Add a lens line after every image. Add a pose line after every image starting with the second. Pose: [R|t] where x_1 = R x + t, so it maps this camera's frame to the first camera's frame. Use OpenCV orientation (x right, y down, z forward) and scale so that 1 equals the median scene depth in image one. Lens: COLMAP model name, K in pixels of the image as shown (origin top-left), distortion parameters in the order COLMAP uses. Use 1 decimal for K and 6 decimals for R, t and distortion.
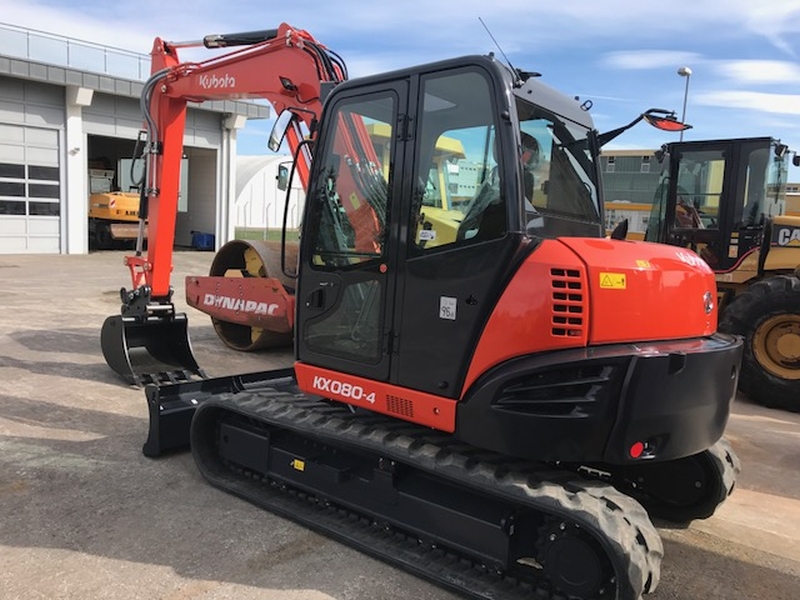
lens RADIAL K [[652.7, 0, 400.3], [0, 652.7, 301.2], [0, 0, 1]] dist [0.016947, -0.001197]
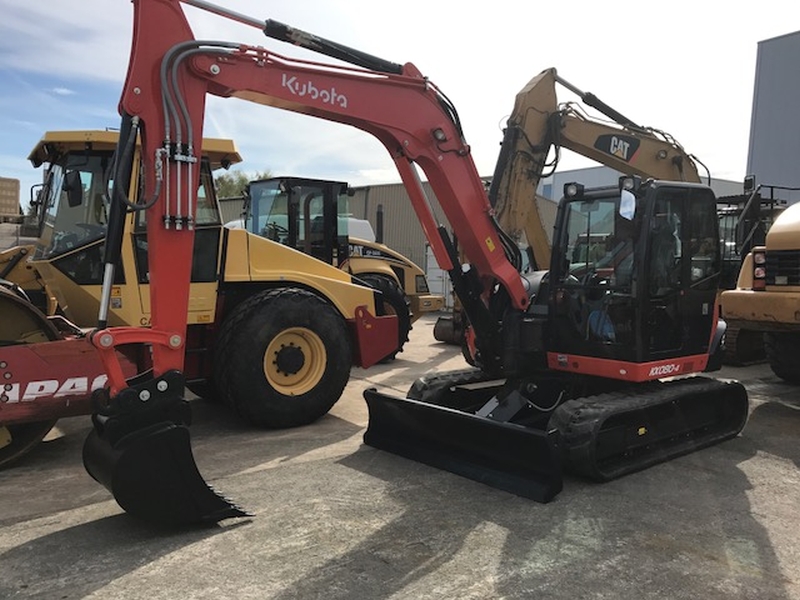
lens RADIAL K [[652.7, 0, 400.6], [0, 652.7, 300.4], [0, 0, 1]] dist [0.016947, -0.001197]
pose [[0.227832, -0.109909, 0.967477, -1.197112], [0.091559, 0.991625, 0.091091, -0.163886], [-0.969386, 0.067828, 0.235987, 0.821856]]
